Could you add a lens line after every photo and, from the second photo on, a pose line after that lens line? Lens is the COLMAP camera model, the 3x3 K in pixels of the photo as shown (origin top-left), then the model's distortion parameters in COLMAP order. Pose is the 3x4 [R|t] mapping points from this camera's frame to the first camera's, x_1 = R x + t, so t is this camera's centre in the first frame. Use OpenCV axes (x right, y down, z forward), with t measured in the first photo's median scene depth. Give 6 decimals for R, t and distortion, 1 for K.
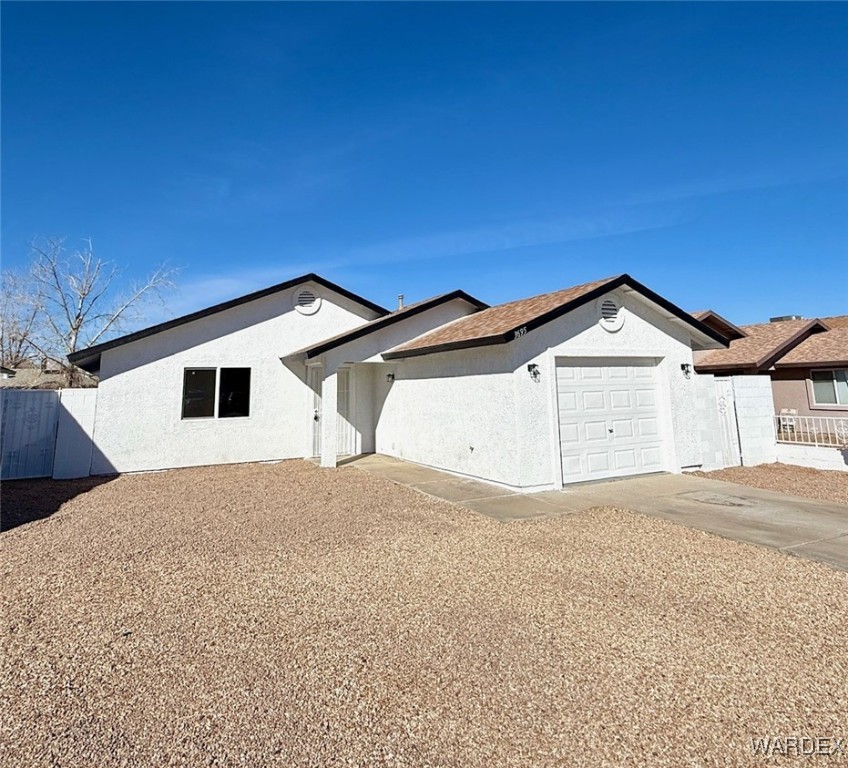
lens RADIAL K [[609.3, 0, 441.8], [0, 609.3, 233.5], [0, 0, 1]] dist [0.006178, 0.003402]
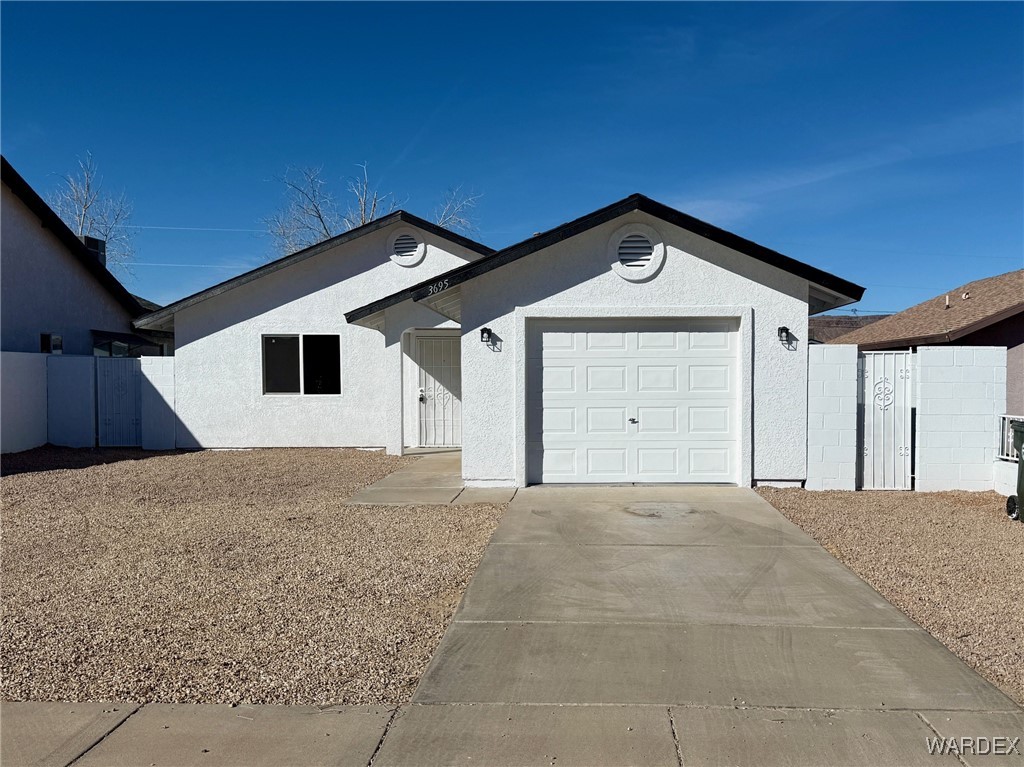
lens RADIAL K [[1050.4, 0, 512.0], [0, 1050.4, 383.5], [0, 0, 1]] dist [0.091108, 0.002037]
pose [[0.865700, 0.023972, -0.499989, 0.613549], [0.102195, 0.969350, 0.223420, -0.003053], [0.490020, -0.244511, 0.836716, -0.058728]]
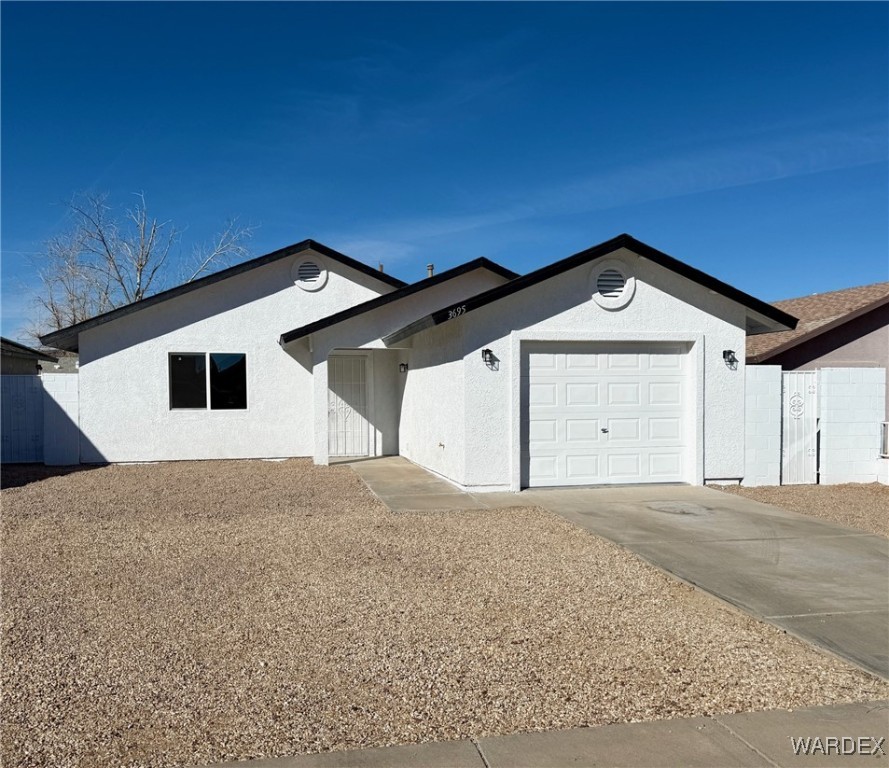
lens RADIAL K [[913.1, 0, 444.5], [0, 913.1, 384.0], [0, 0, 1]] dist [0.145131, -0.356440]
pose [[0.964111, 0.015900, -0.265024, 0.316813], [0.047303, 0.971947, 0.230393, -0.022434], [0.261252, -0.234661, 0.936313, -0.146725]]
